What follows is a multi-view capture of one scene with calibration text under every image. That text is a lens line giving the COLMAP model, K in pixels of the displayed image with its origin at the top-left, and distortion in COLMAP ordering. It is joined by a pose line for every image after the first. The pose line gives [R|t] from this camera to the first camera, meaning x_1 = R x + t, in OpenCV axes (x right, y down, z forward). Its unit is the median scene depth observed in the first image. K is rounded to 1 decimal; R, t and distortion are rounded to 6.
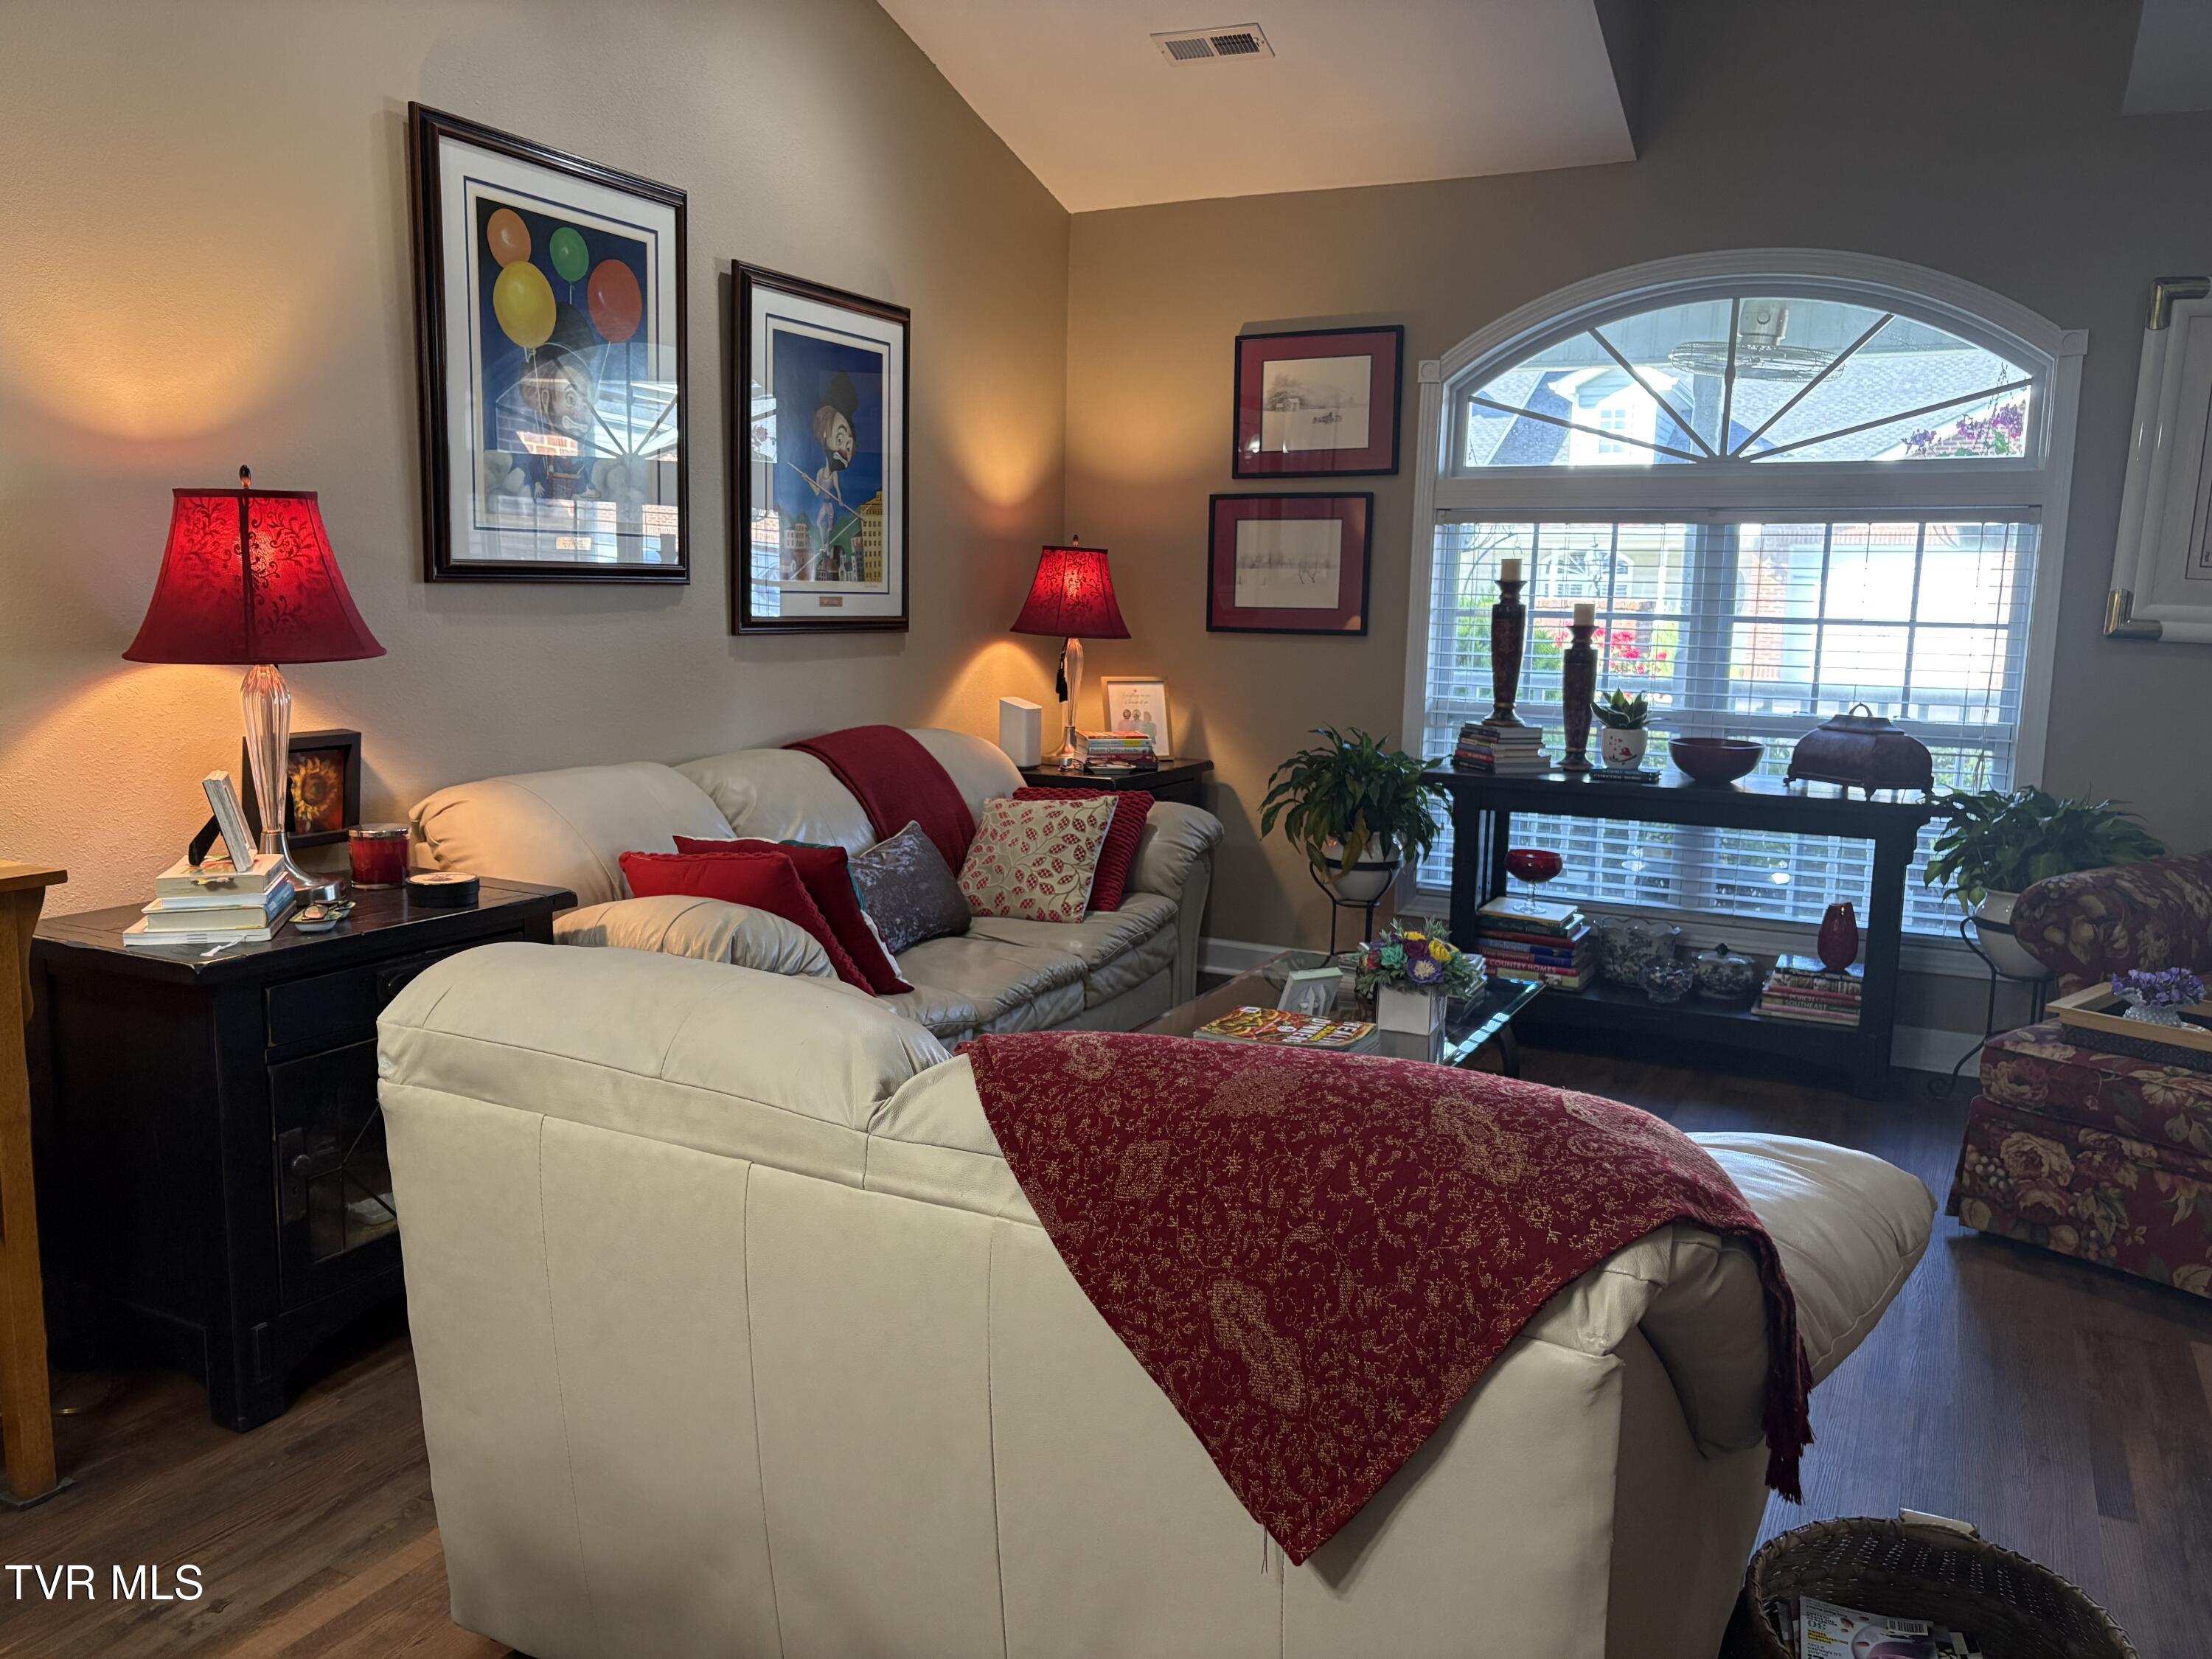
lens RADIAL K [[1664.8, 0, 1104.4], [0, 1664.8, 820.9], [0, 0, 1]] dist [0.030273, -0.031756]
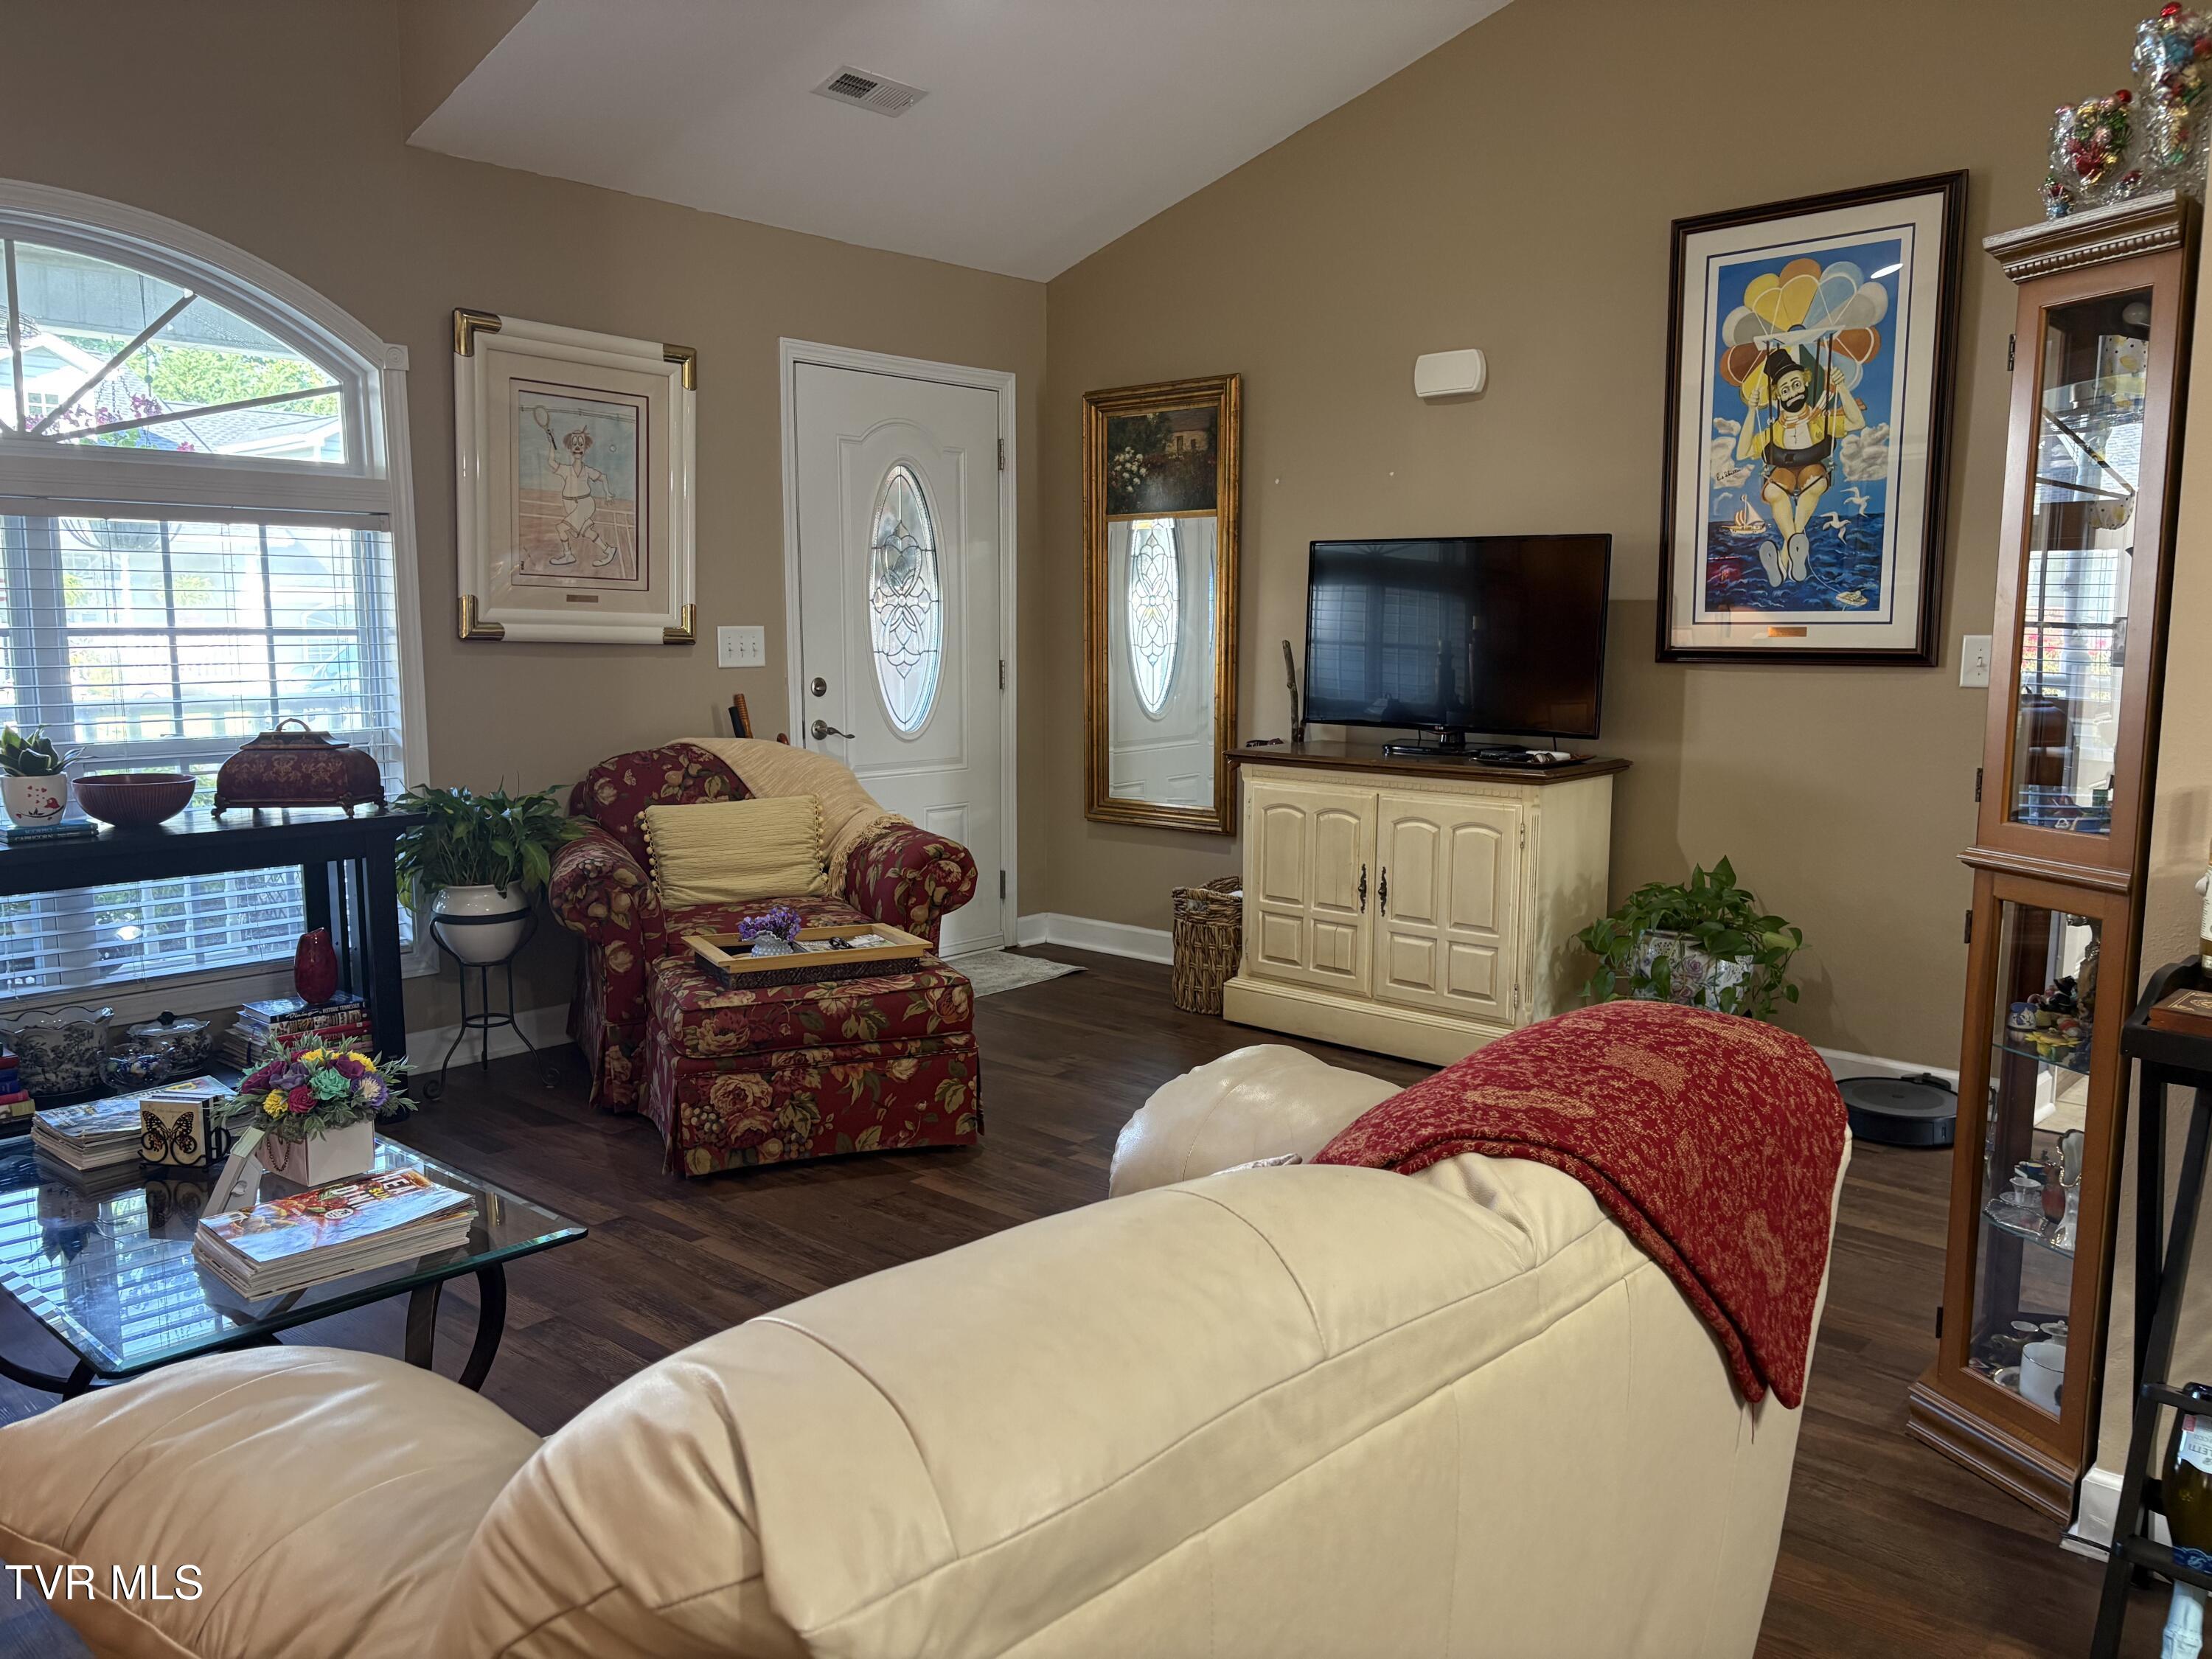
lens RADIAL K [[1644.7, 0, 1110.9], [0, 1644.7, 824.4], [0, 0, 1]] dist [0.096673, -0.127095]
pose [[0.262544, -0.142351, 0.954362, -0.329409], [0.134370, 0.984815, 0.109928, -0.053929], [-0.955518, 0.099377, 0.277685, 0.315781]]
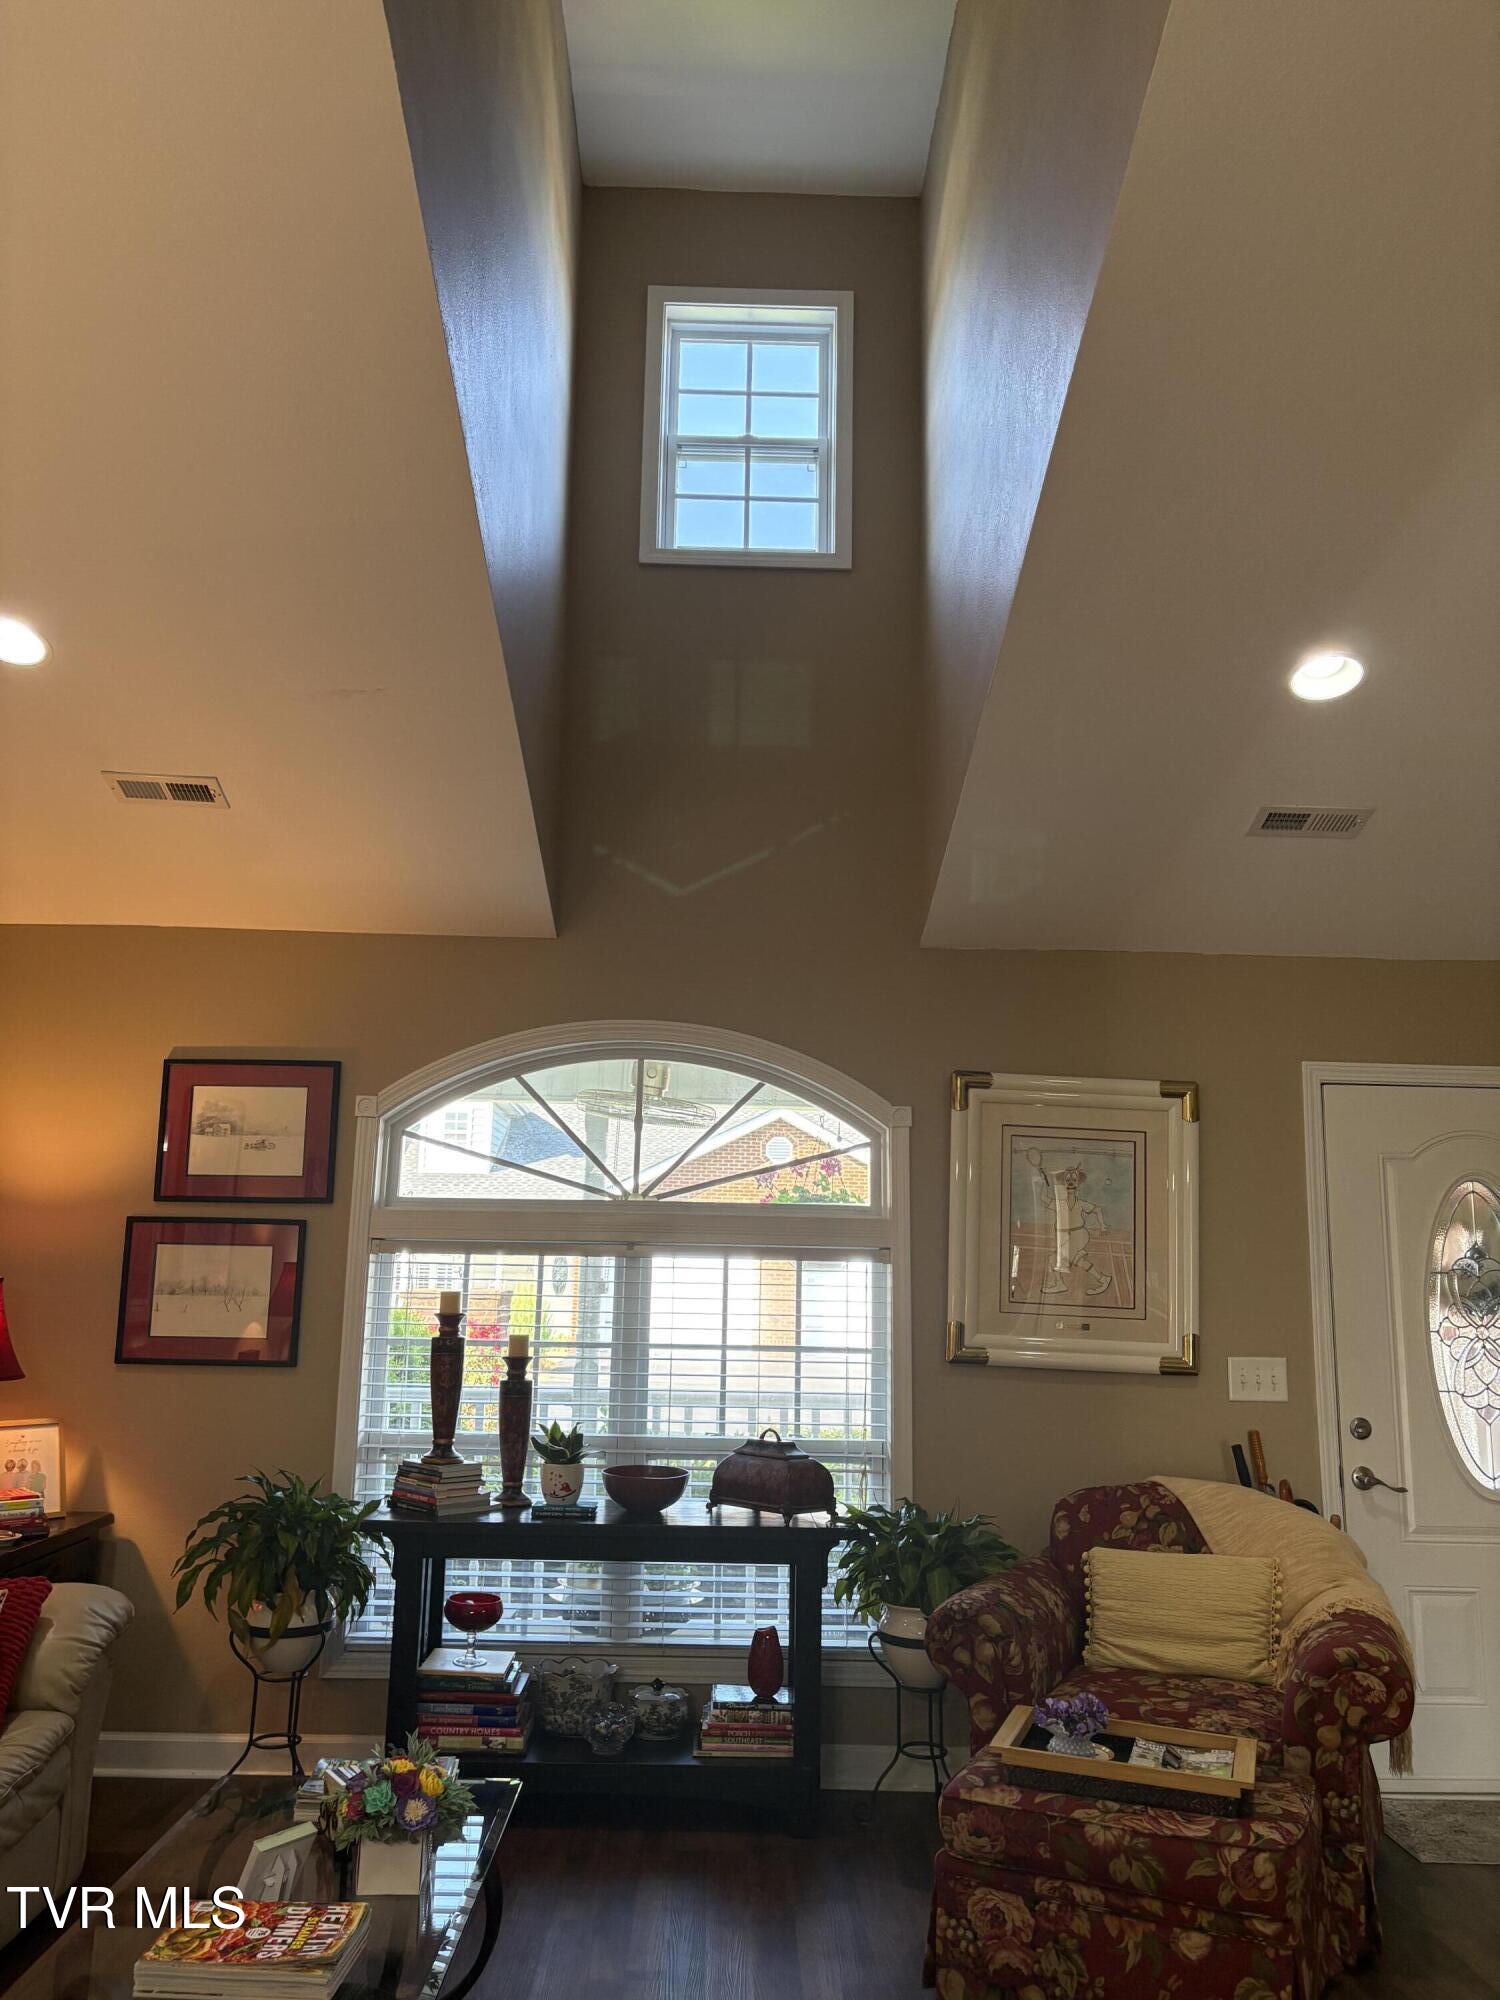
lens RADIAL K [[1503.4, 0, 734.0], [0, 1503.4, 1009.4], [0, 0, 1]] dist [0.026547, -0.012681]
pose [[0.886749, 0.079351, 0.455390, -0.038473], [0.060228, 0.956925, -0.284019, -0.055256], [-0.458311, 0.279281, 0.843773, 0.106168]]
